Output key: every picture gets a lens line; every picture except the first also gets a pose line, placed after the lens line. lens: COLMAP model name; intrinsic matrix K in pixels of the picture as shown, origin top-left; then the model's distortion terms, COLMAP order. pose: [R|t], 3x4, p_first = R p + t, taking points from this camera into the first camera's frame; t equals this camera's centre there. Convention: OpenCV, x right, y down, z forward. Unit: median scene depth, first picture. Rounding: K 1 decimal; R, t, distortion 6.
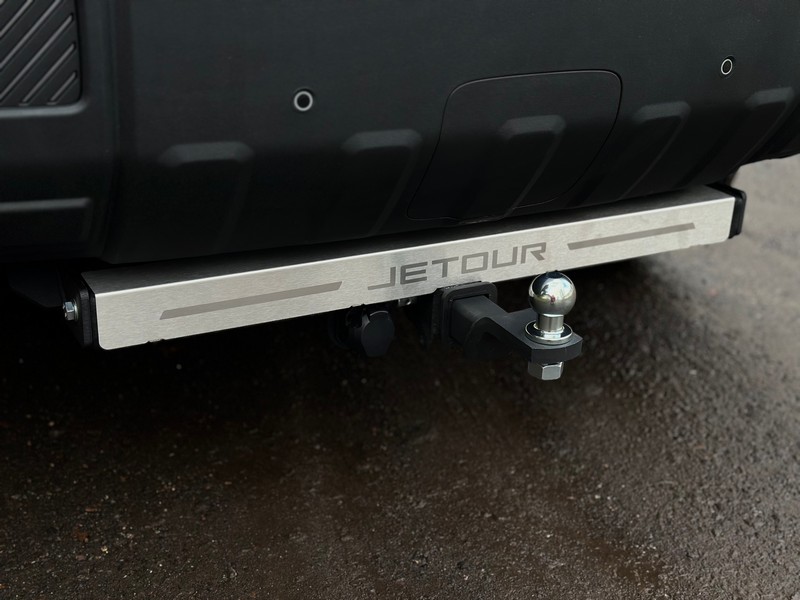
lens RADIAL K [[1125.4, 0, 407.6], [0, 1125.4, 322.2], [0, 0, 1]] dist [0.116792, 0.000000]
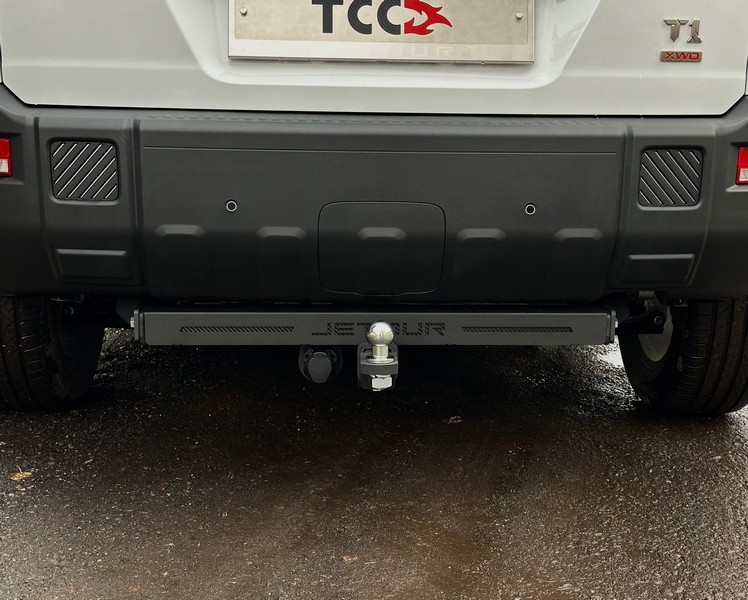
lens RADIAL K [[1168.2, 0, 399.6], [0, 1168.2, 311.5], [0, 0, 1]] dist [0.130184, 0.000000]
pose [[0.899987, 0.052390, -0.432757, 0.751821], [-0.154496, 0.966645, -0.204277, 0.243251], [0.407620, 0.250706, 0.878062, -0.405606]]
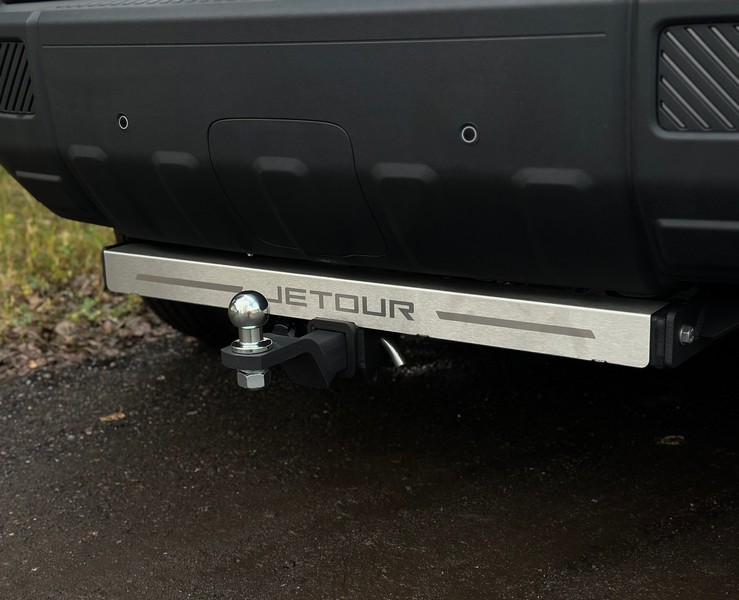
lens RADIAL K [[1173.7, 0, 331.1], [0, 1173.7, 324.8], [0, 0, 1]] dist [0.111431, 0.000000]
pose [[0.425606, 0.174913, -0.887843, 1.036483], [-0.313316, 0.948937, 0.036754, -0.067800], [0.848936, 0.262533, 0.458677, 0.454778]]
